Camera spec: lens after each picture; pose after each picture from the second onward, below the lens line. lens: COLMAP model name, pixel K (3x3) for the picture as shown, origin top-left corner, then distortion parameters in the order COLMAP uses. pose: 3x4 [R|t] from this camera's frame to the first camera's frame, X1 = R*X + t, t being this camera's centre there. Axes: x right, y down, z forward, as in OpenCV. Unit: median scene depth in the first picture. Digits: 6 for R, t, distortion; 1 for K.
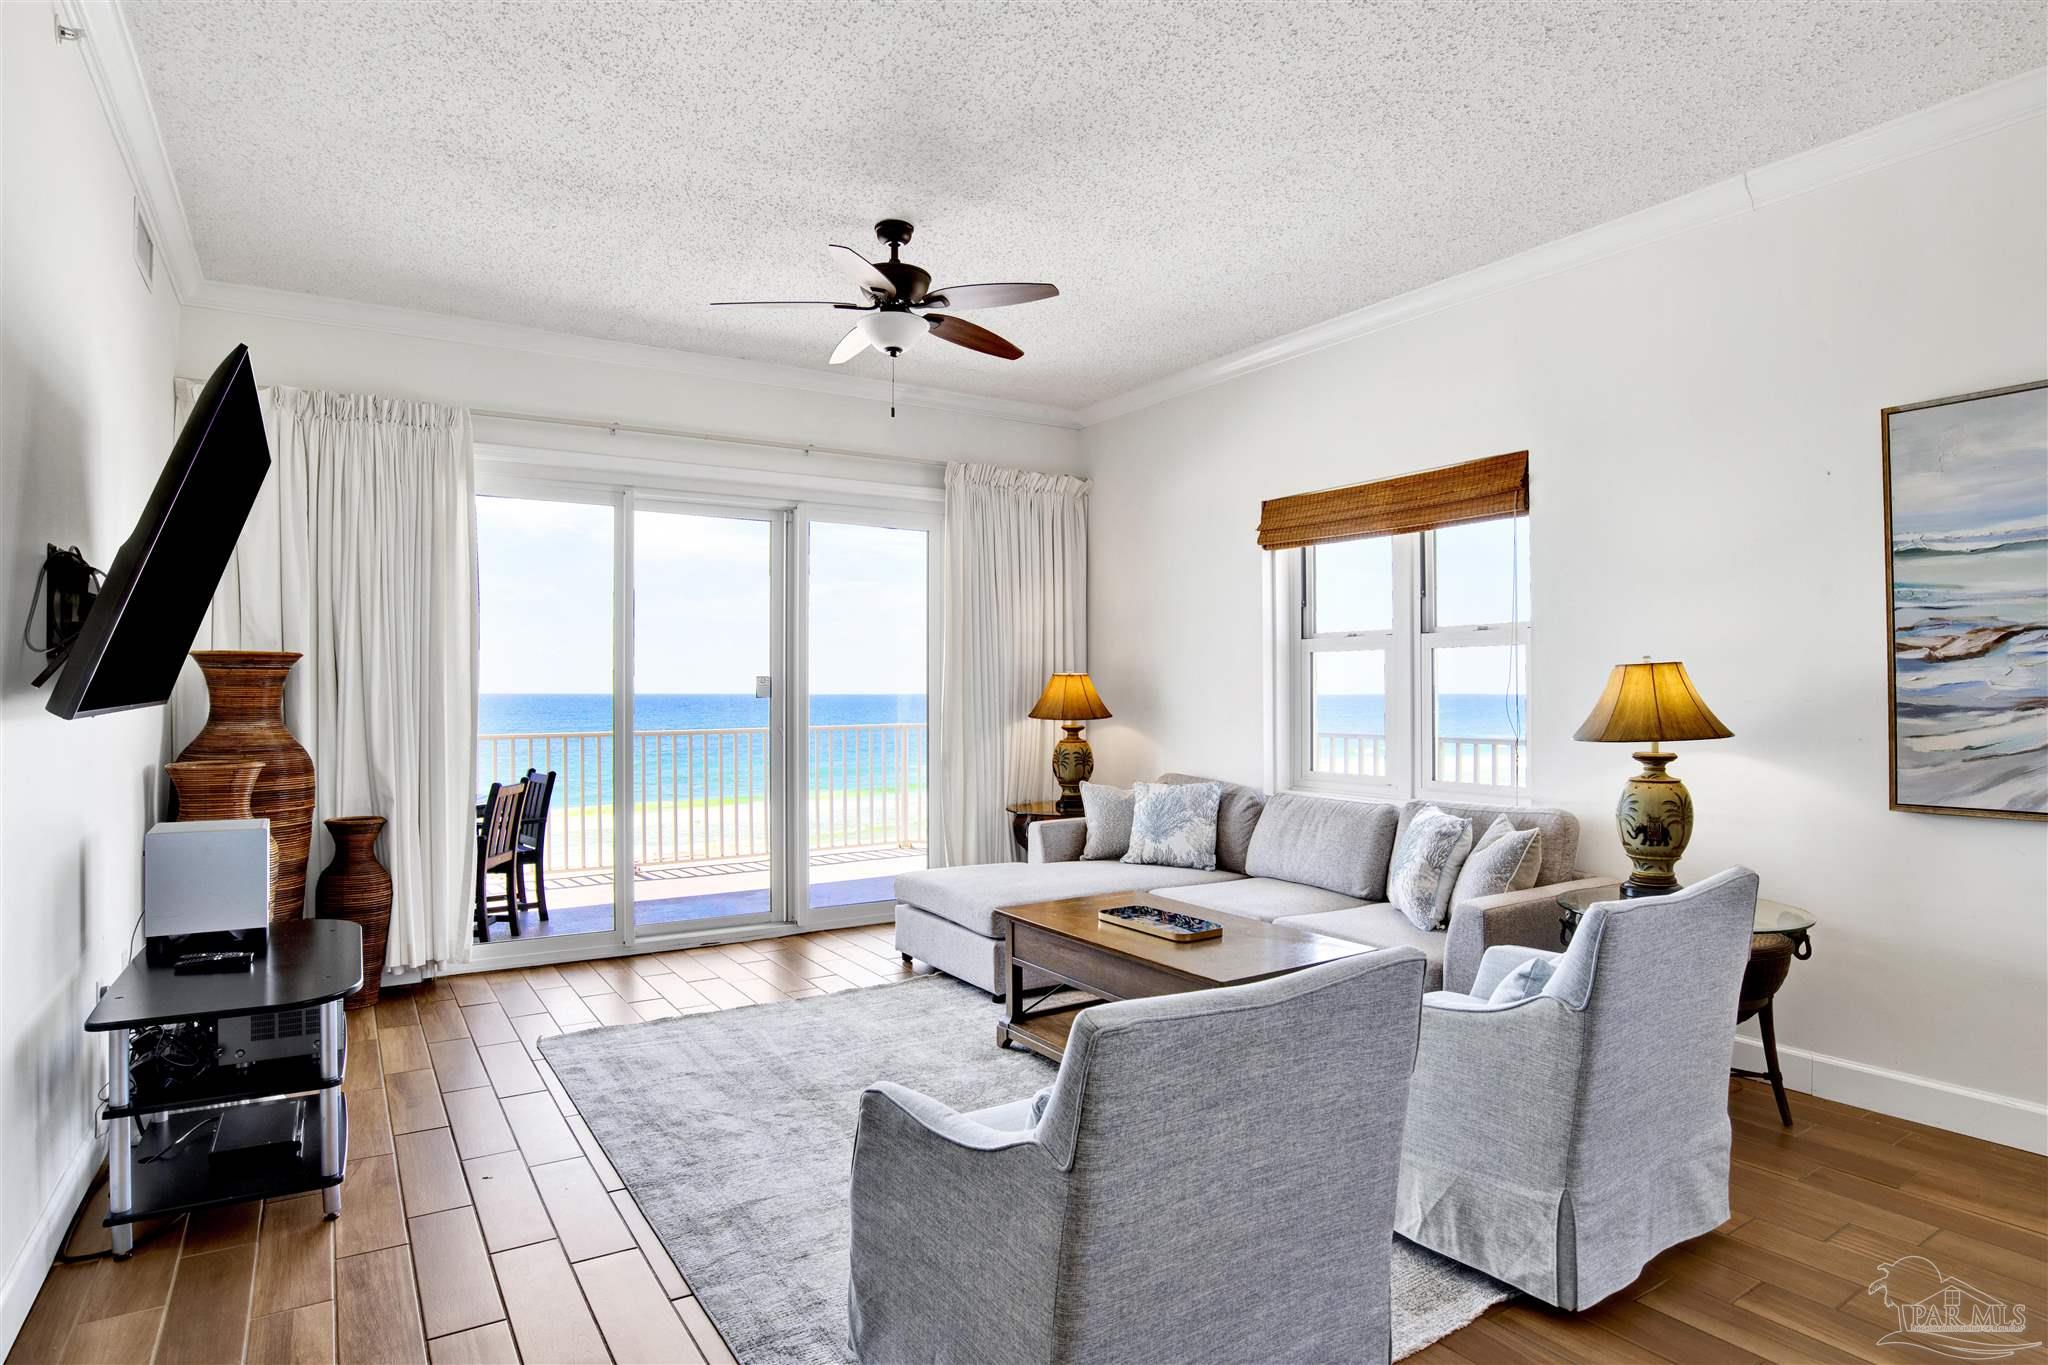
lens RADIAL K [[1084.4, 0, 1024.3], [0, 1084.4, 683.2], [0, 0, 1]] dist [-0.047036, 0.009096]
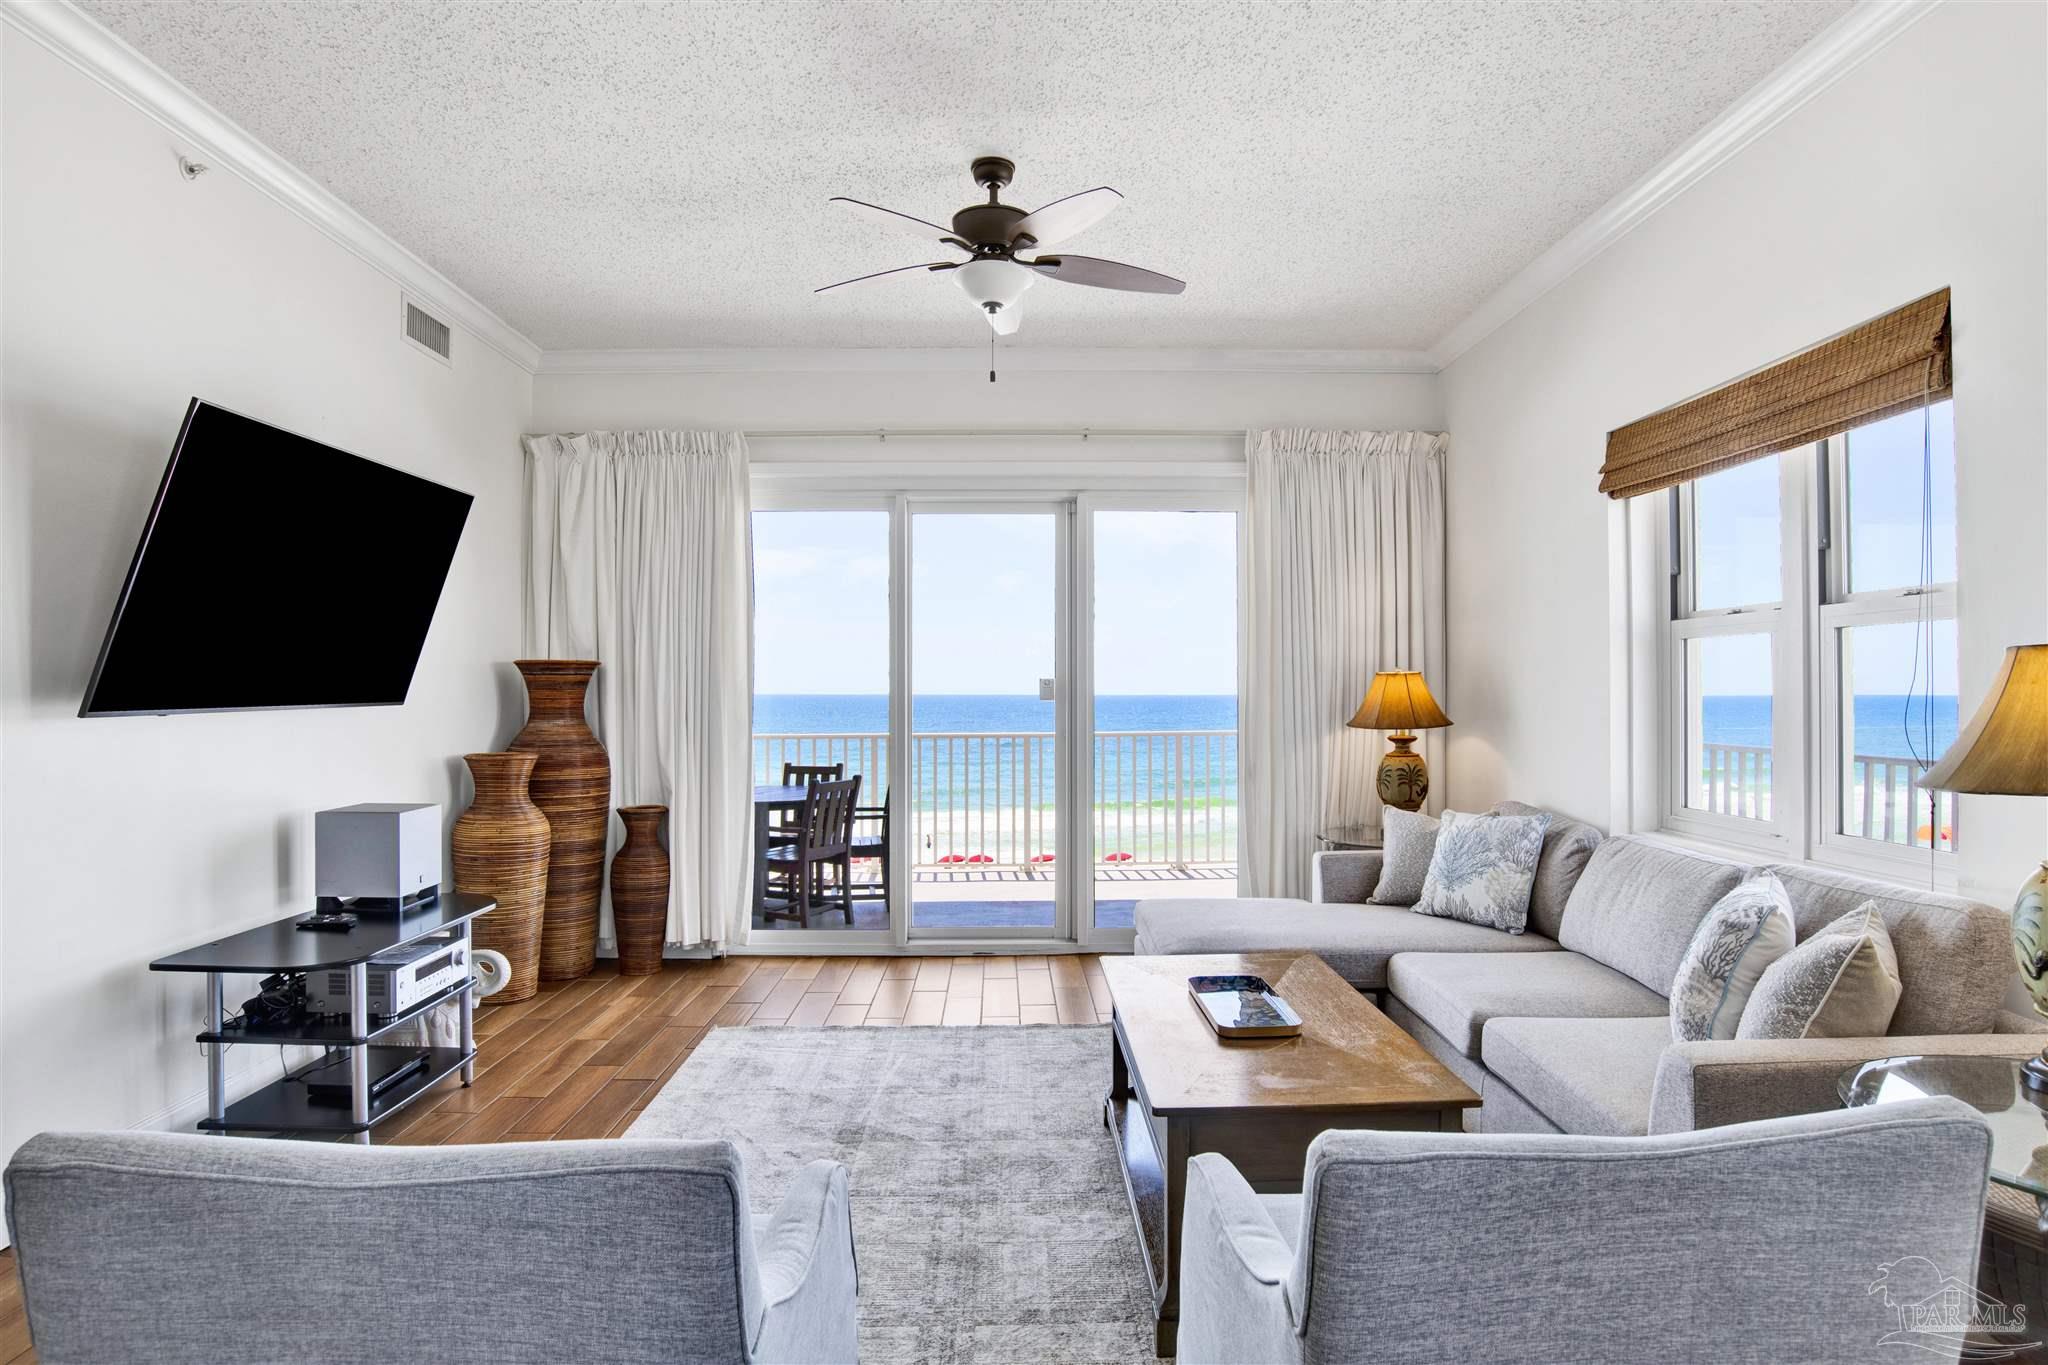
lens RADIAL K [[1084.4, 0, 1020.9], [0, 1084.4, 681.0], [0, 0, 1]] dist [-0.047036, 0.009096]
pose [[0.859351, -0.005873, -0.511352, 0.251192], [0.003788, 0.999980, -0.005120, 0.001127], [0.511372, 0.002462, 0.859356, 0.187534]]
